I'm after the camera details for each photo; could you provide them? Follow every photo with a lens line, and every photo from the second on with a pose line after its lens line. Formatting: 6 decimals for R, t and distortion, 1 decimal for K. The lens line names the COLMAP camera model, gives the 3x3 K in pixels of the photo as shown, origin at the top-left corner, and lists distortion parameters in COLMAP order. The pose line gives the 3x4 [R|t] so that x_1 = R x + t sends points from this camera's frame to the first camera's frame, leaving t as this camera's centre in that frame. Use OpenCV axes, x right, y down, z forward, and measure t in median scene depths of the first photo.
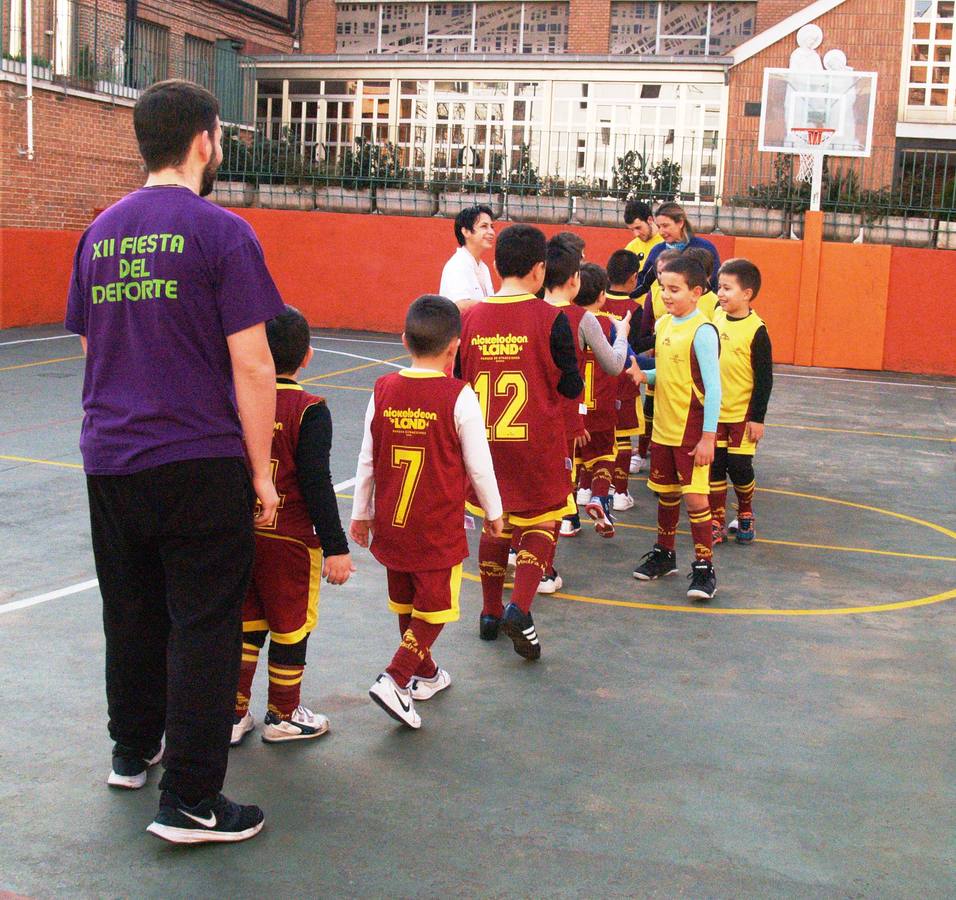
lens RADIAL K [[1353.3, 0, 478.0], [0, 1353.3, 450.0], [0, 0, 1]] dist [-0.104648, -0.006060]
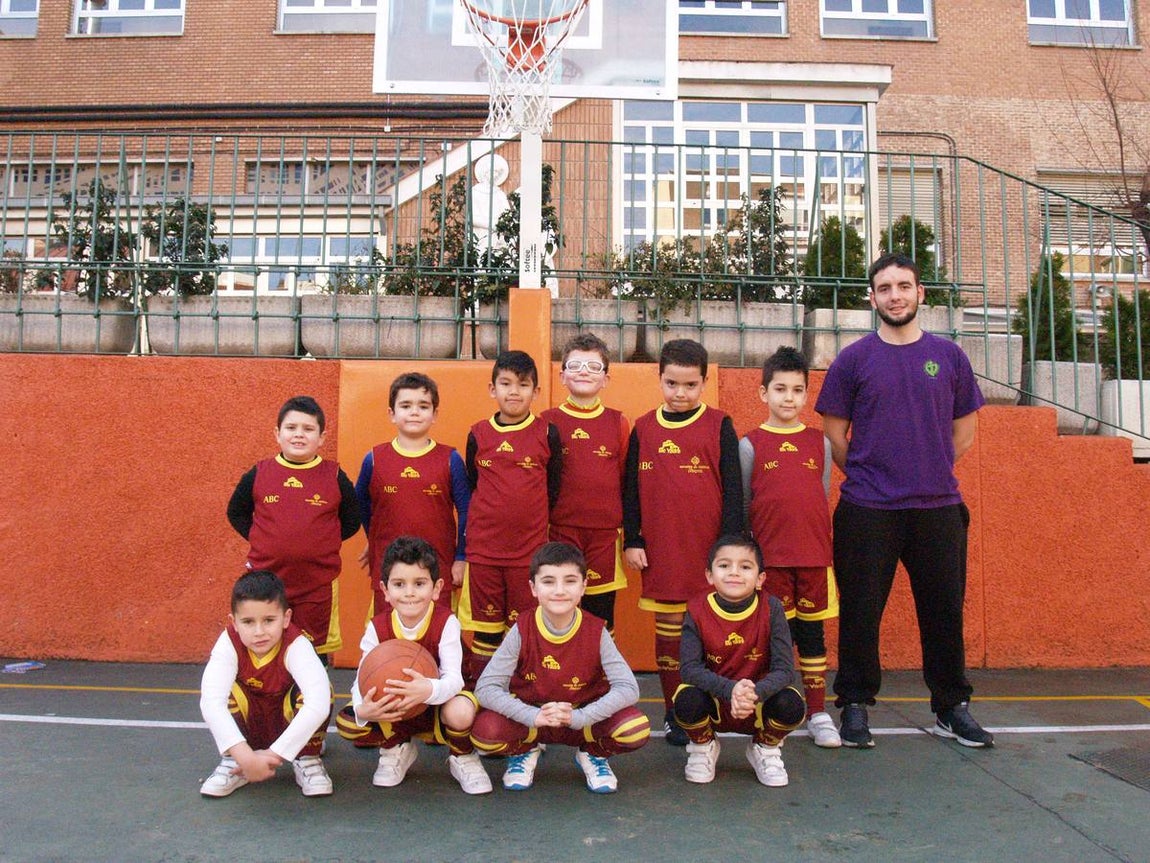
lens RADIAL K [[1033.3, 0, 575.0], [0, 1033.3, 431.5], [0, 0, 1]] dist [-0.092177, 0.013821]
pose [[0.950376, -0.020338, 0.310437, 0.160850], [0.084846, 0.976978, -0.195743, -0.070839], [-0.299310, 0.212368, 0.930222, 0.692055]]
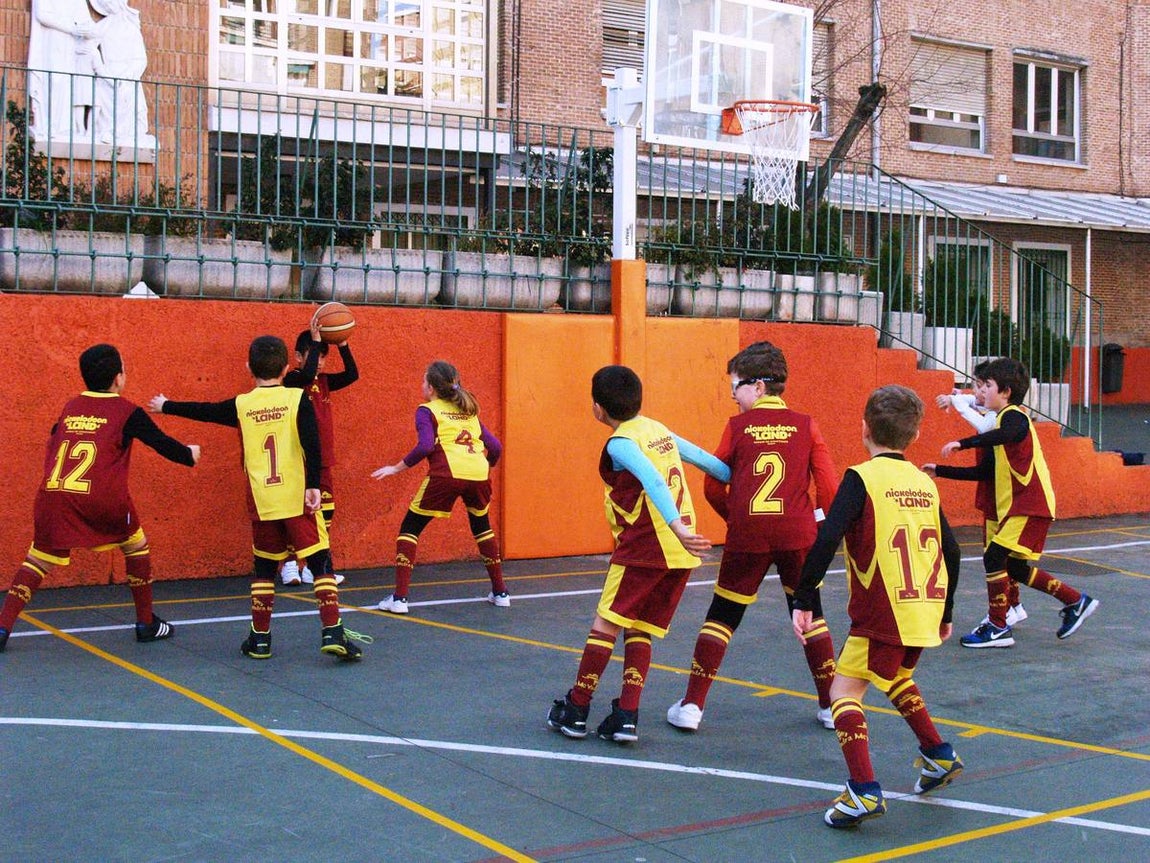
lens RADIAL K [[1755.2, 0, 575.0], [0, 1755.2, 431.5], [0, 0, 1]] dist [-0.139728, 0.091760]
pose [[0.613413, -0.079910, 0.785710, -0.300808], [0.136543, 0.990617, -0.005850, -0.107350], [-0.777870, 0.110871, 0.618568, 0.581899]]
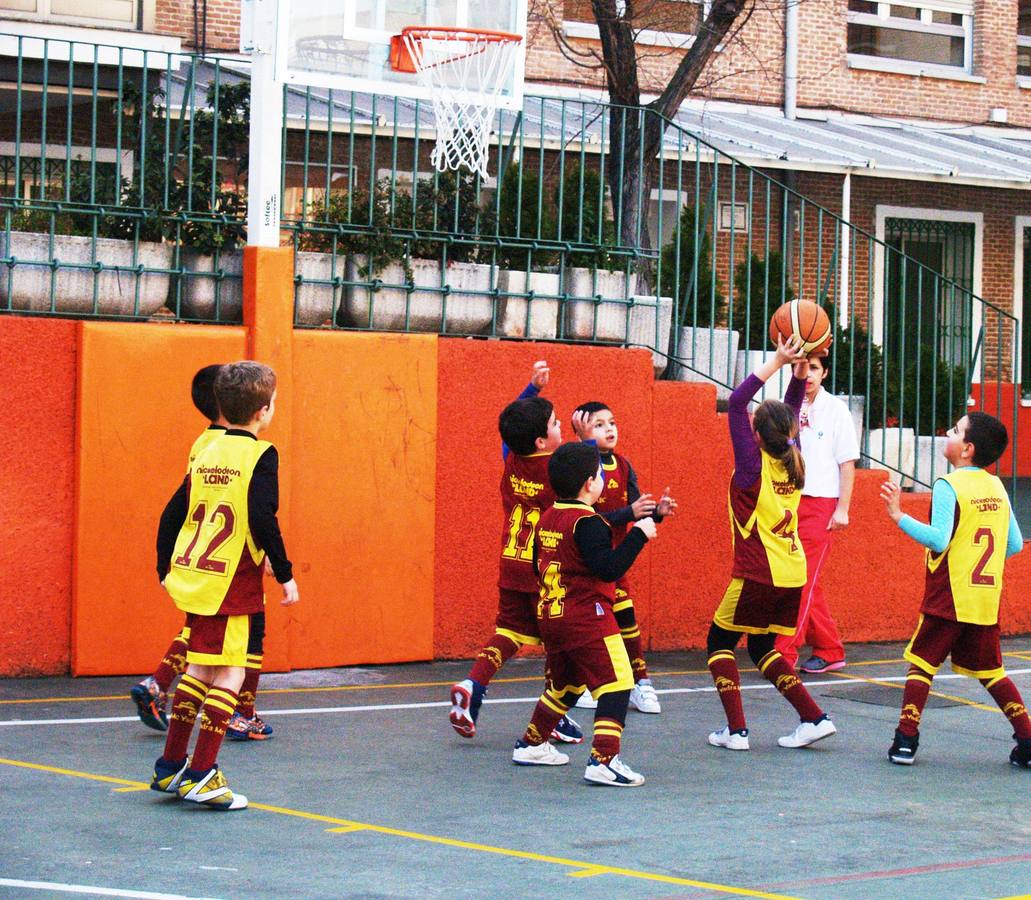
lens RADIAL K [[3039.7, 0, 605.7], [0, 3039.7, 450.4], [0, 0, 1]] dist [-0.074981, -0.188031]
pose [[0.556513, -0.052394, 0.829185, -0.375876], [0.124929, 0.991940, -0.021169, -0.091899], [-0.821393, 0.115370, 0.558573, 0.457376]]
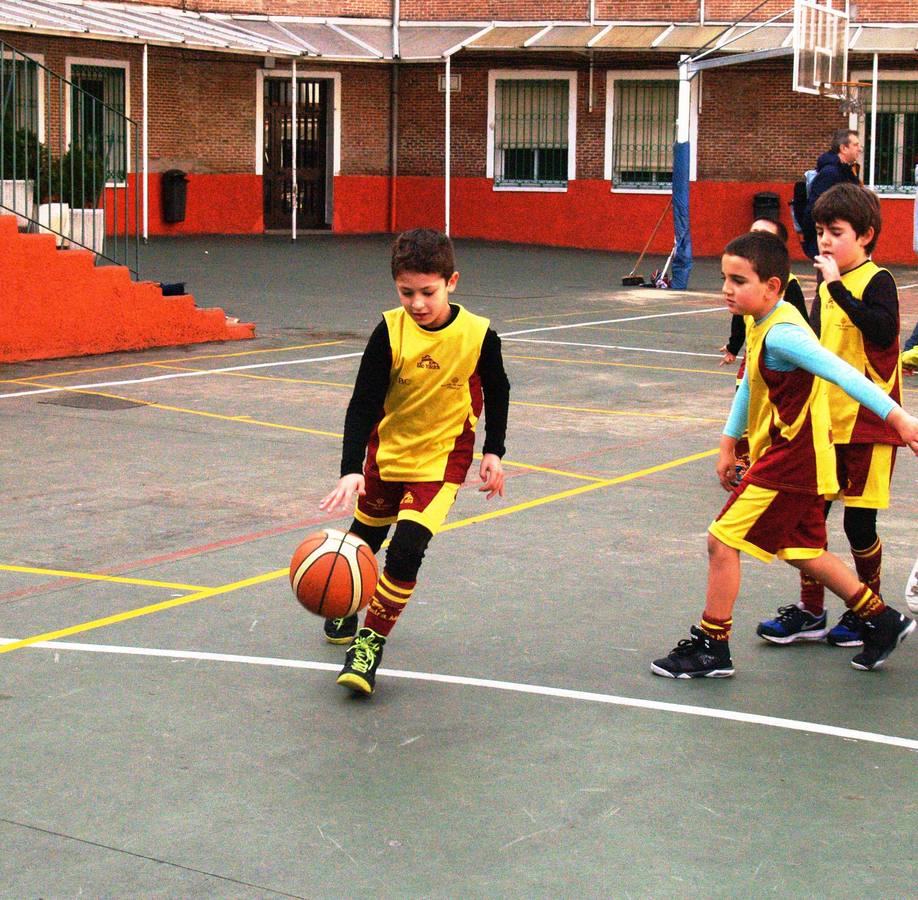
lens RADIAL K [[1944.2, 0, 423.7], [0, 1944.2, 450.0], [0, 0, 1]] dist [-0.130381, 0.116708]
pose [[0.242487, -0.173509, 0.954513, -0.312570], [0.136736, 0.980168, 0.143436, -0.101417], [-0.960470, 0.095735, 0.261403, 0.554826]]
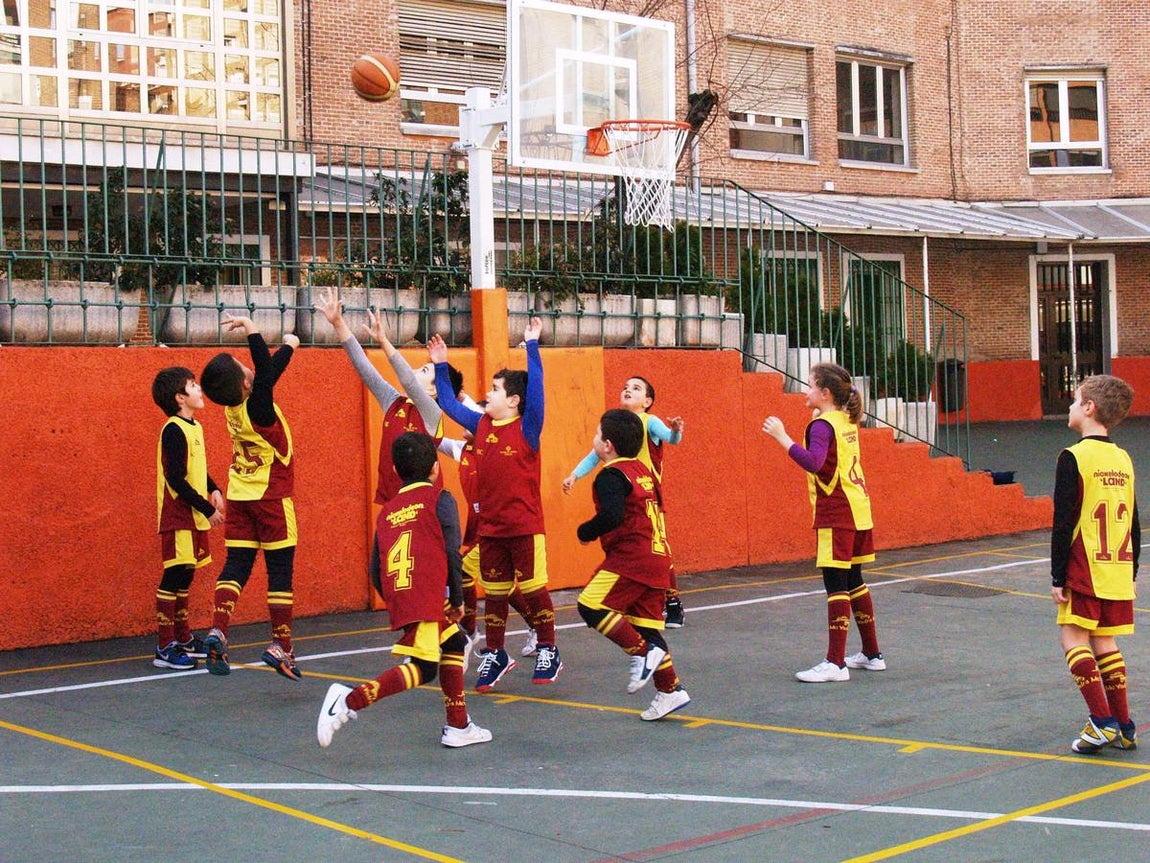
lens RADIAL K [[1965.5, 0, 575.0], [0, 1965.5, 431.5], [0, 0, 1]] dist [-0.135705, 0.073128]
pose [[0.512142, -0.084705, 0.854714, -0.354671], [0.177896, 0.984007, -0.009076, -0.110509], [-0.840276, 0.156698, 0.519020, 0.584775]]
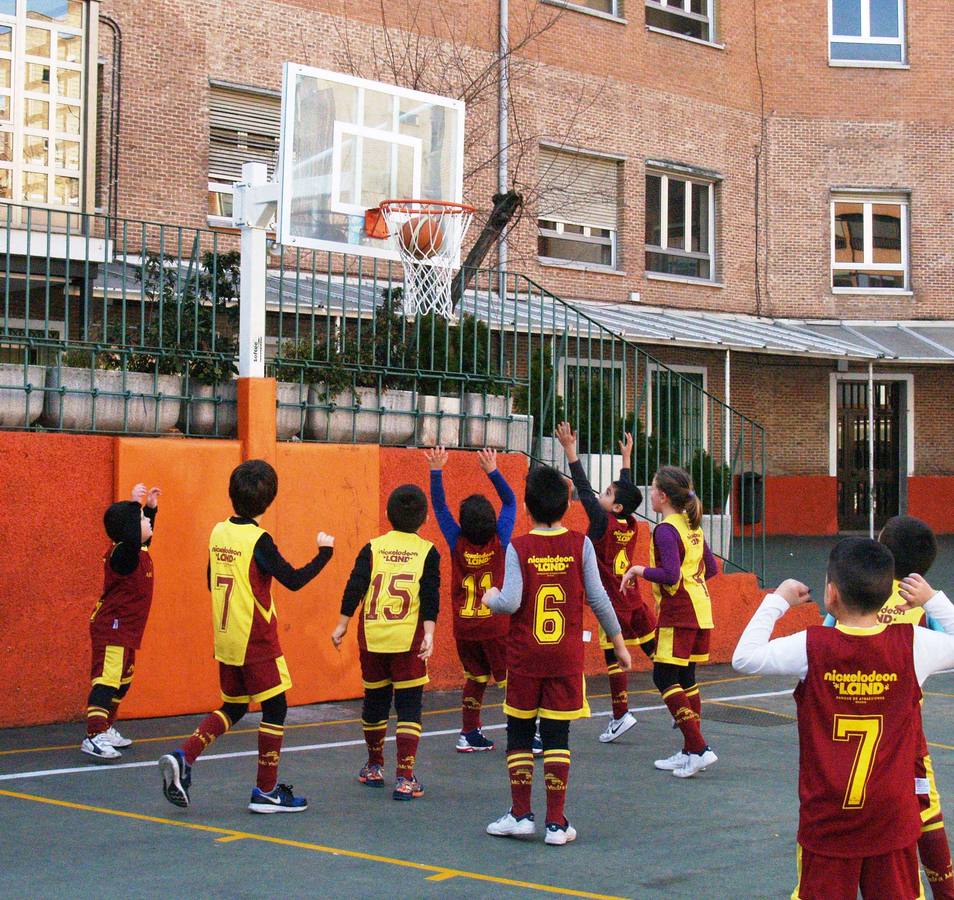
lens RADIAL K [[1881.7, 0, 477.0], [0, 1881.7, 450.0], [0, 0, 1]] dist [-0.132454, -0.019805]
pose [[0.475106, -0.029579, 0.879432, -0.282062], [0.143981, 0.988578, -0.044535, -0.110165], [-0.868069, 0.147780, 0.473938, 0.610090]]
